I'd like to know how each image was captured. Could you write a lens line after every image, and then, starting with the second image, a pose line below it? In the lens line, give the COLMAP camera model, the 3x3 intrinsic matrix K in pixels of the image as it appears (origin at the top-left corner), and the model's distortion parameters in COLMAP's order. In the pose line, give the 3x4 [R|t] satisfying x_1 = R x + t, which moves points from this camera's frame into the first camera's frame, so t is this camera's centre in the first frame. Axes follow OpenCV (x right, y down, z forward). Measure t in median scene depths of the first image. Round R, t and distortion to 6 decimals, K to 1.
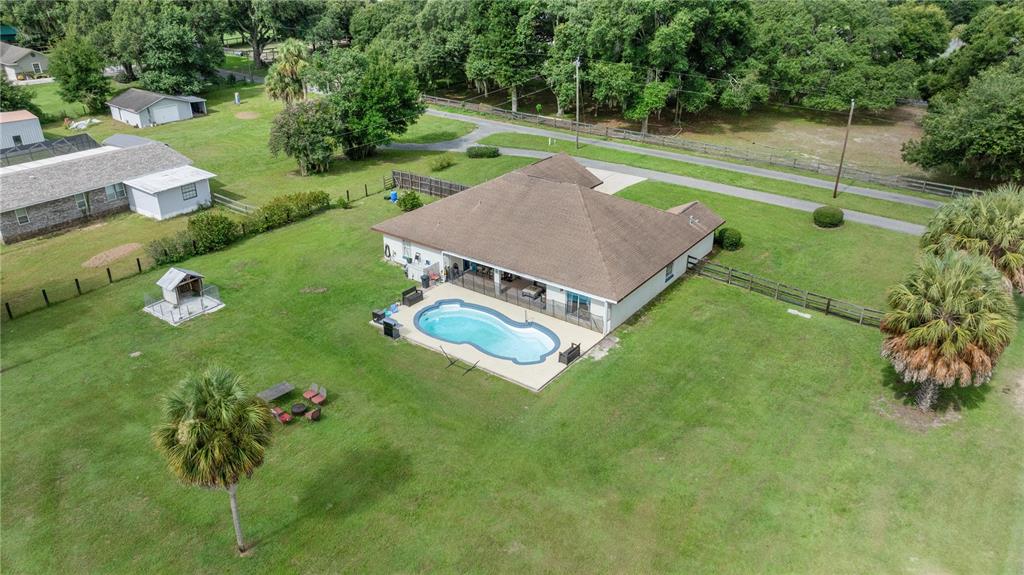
lens RADIAL K [[722.5, 0, 511.5], [0, 722.5, 287.3], [0, 0, 1]] dist [-0.008128, 0.008865]
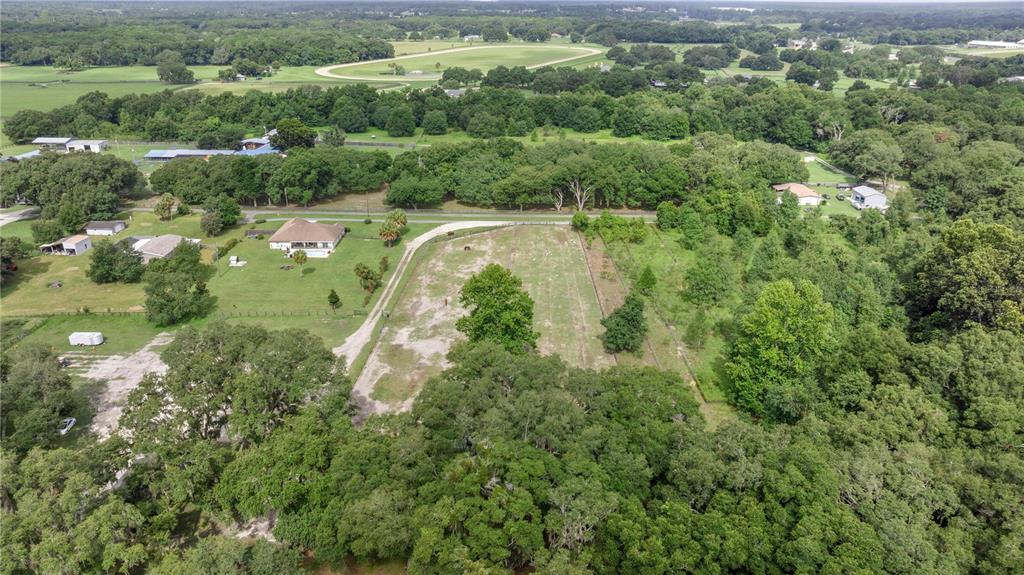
lens RADIAL K [[722.5, 0, 510.1], [0, 722.5, 286.8], [0, 0, 1]] dist [-0.008128, 0.008865]
pose [[0.811522, -0.213471, 0.543933, -1.082500], [0.247181, 0.968901, 0.011471, 0.369801], [-0.529466, 0.125141, 0.839050, -2.513410]]
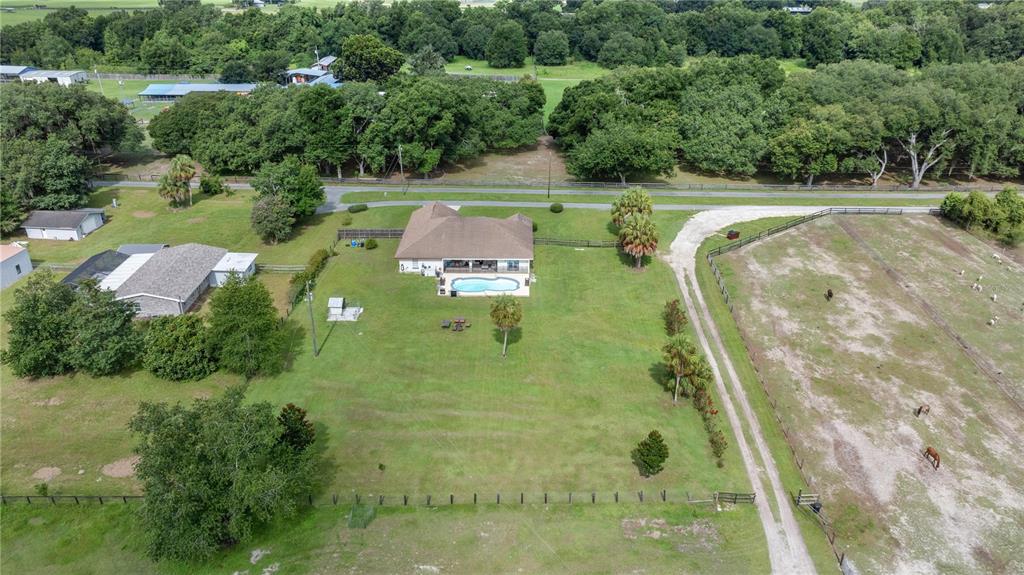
lens RADIAL K [[722.5, 0, 517.5], [0, 722.5, 287.9], [0, 0, 1]] dist [-0.008128, 0.008865]
pose [[0.810829, -0.250419, 0.529005, -0.787214], [0.248539, 0.965623, 0.076158, -0.055014], [-0.529891, 0.069727, 0.845195, -0.686807]]
